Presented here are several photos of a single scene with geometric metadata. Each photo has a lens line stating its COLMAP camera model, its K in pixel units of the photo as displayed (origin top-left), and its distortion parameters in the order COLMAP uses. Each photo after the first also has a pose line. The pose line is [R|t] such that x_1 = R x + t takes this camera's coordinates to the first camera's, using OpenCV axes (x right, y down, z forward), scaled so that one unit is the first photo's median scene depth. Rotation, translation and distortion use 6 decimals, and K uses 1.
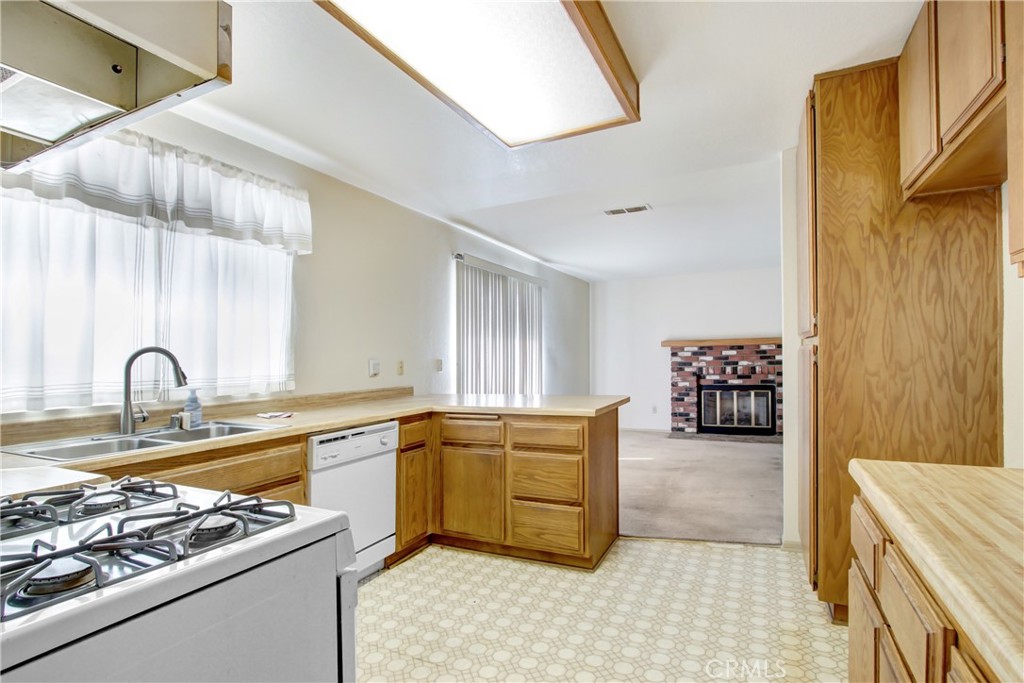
lens RADIAL K [[493.6, 0, 518.5], [0, 493.6, 349.1], [0, 0, 1]] dist [-0.001675, 0.001222]
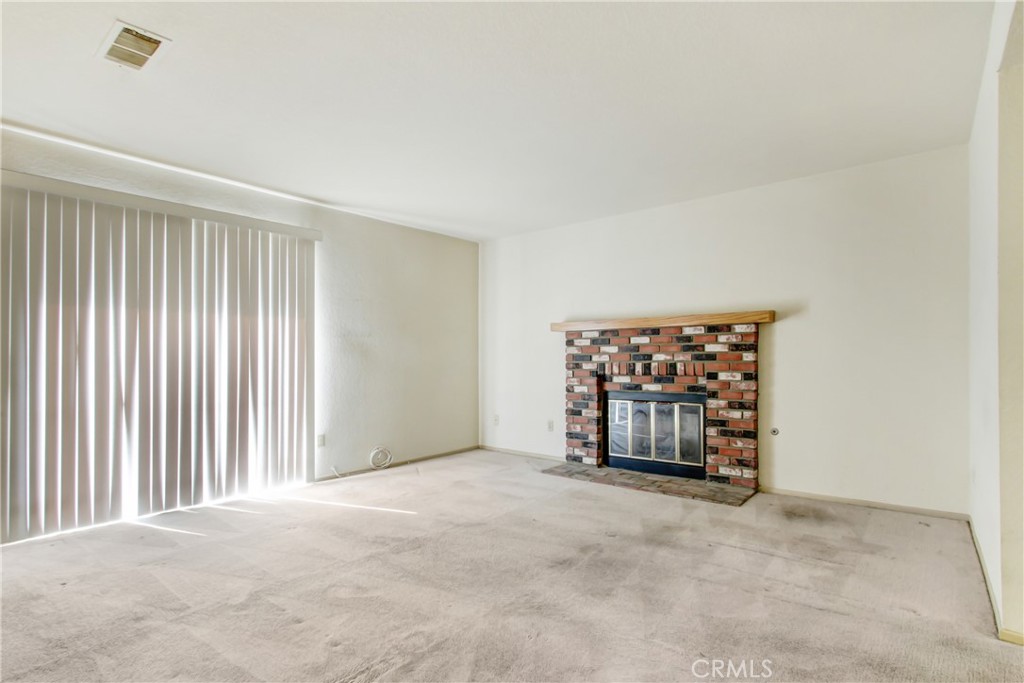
lens RADIAL K [[493.6, 0, 518.0], [0, 493.6, 341.7], [0, 0, 1]] dist [-0.001675, 0.001222]
pose [[0.974913, -0.000502, -0.222584, 0.402682], [0.001636, 0.999987, 0.004911, 0.005819], [0.222579, -0.005152, 0.974901, 0.356718]]
